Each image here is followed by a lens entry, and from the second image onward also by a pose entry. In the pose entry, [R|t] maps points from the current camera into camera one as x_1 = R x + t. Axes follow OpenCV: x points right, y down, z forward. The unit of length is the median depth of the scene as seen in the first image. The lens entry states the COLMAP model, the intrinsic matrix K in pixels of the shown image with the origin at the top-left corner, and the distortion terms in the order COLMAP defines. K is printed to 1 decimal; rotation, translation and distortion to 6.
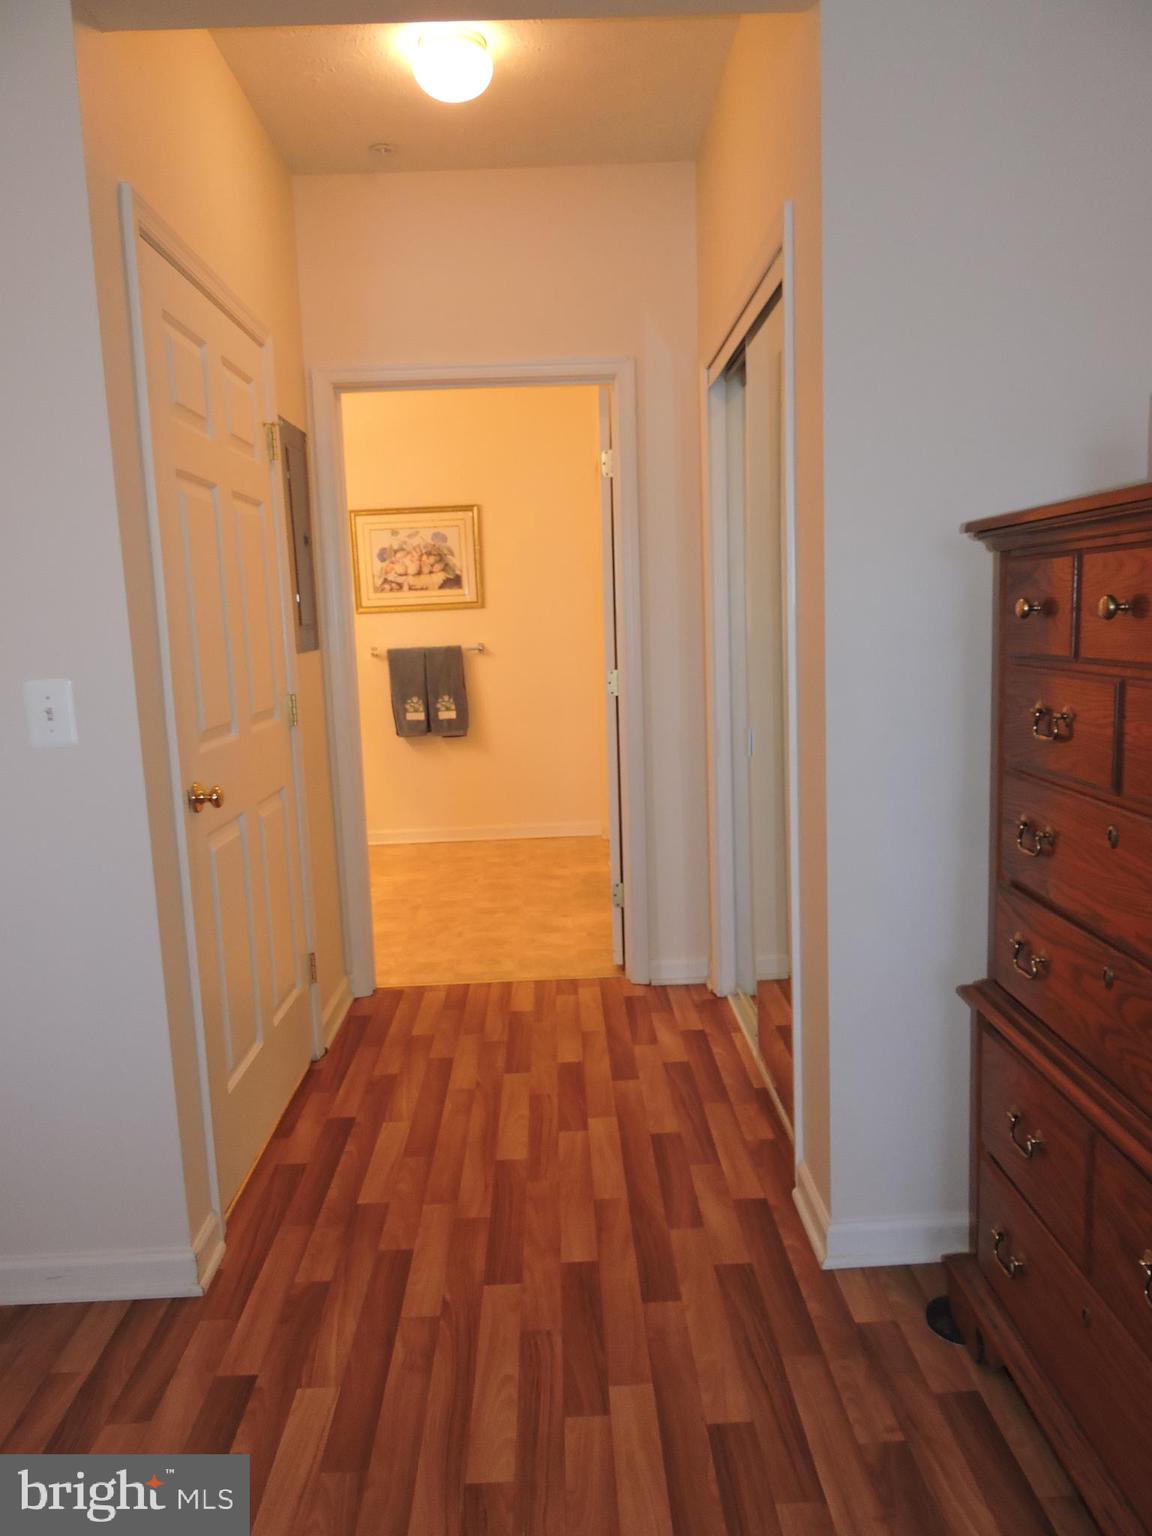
lens RADIAL K [[1110.3, 0, 576.0], [0, 1110.3, 768.0], [0, 0, 1]] dist [-0.008063, -0.001727]
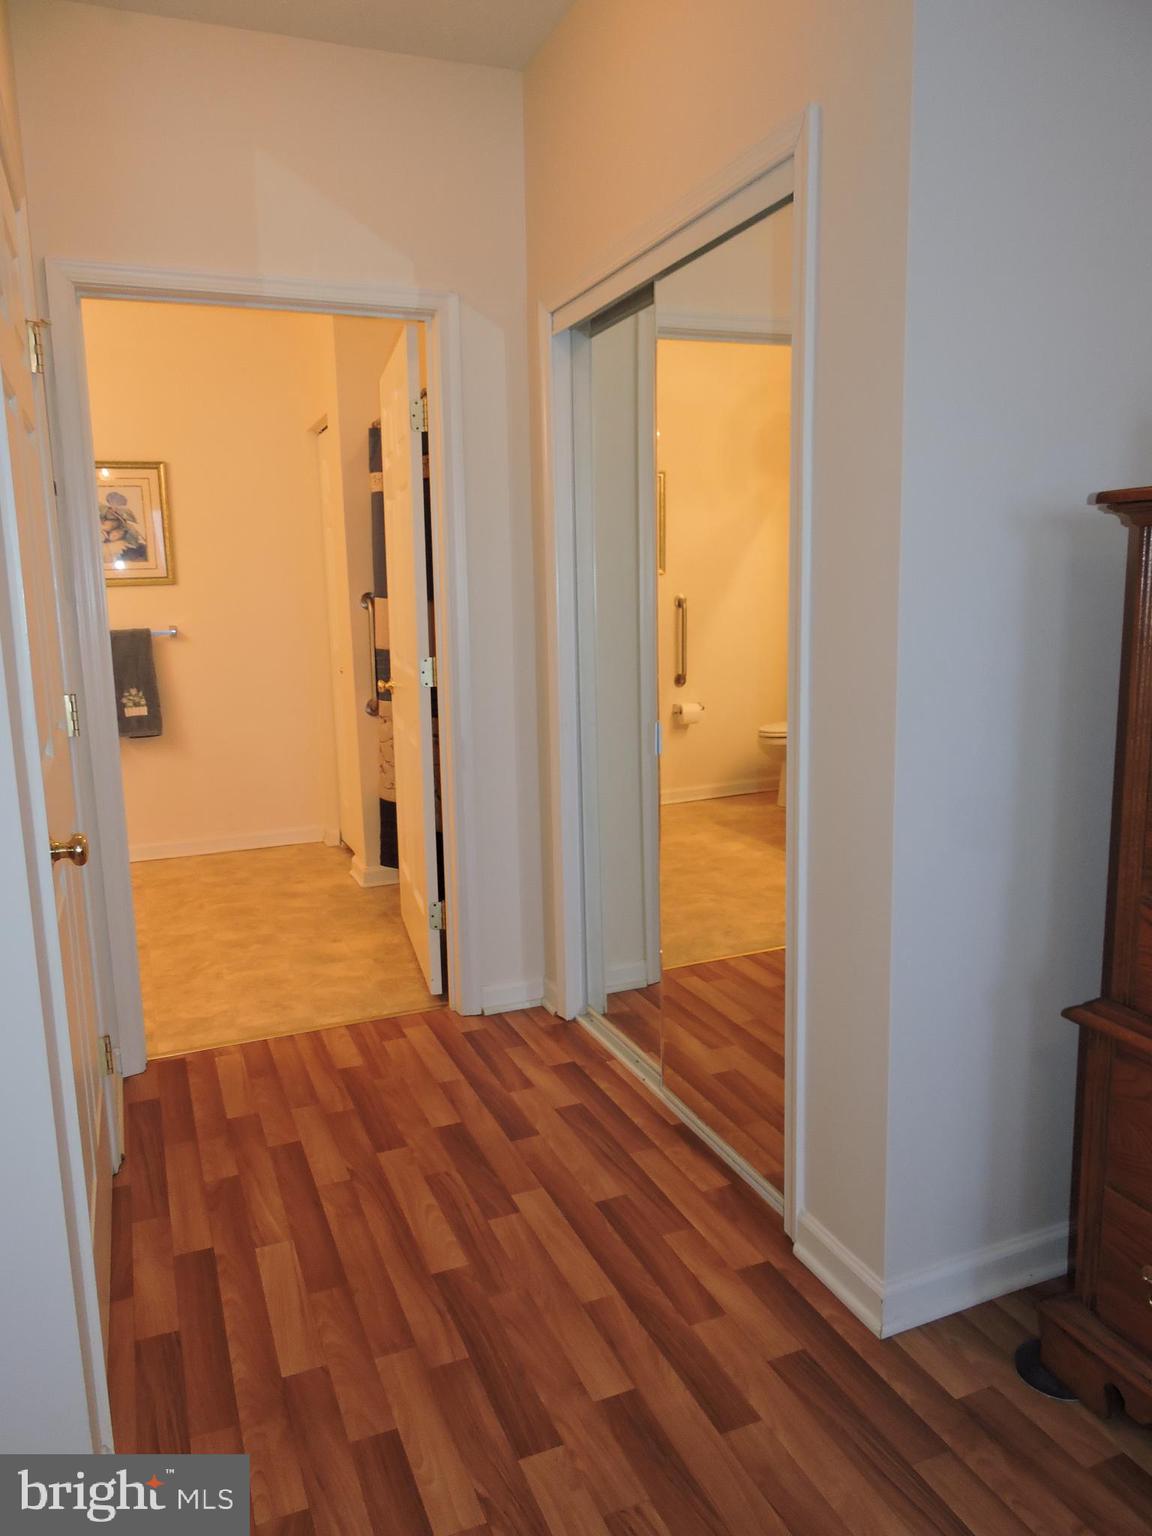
lens RADIAL K [[1101.7, 0, 576.0], [0, 1101.7, 768.0], [0, 0, 1]] dist [0.000668, -0.008852]
pose [[0.930759, -0.041465, 0.363274, -0.179608], [0.036108, 0.999116, 0.021527, -0.017423], [-0.363845, -0.006919, 0.931434, 0.163026]]
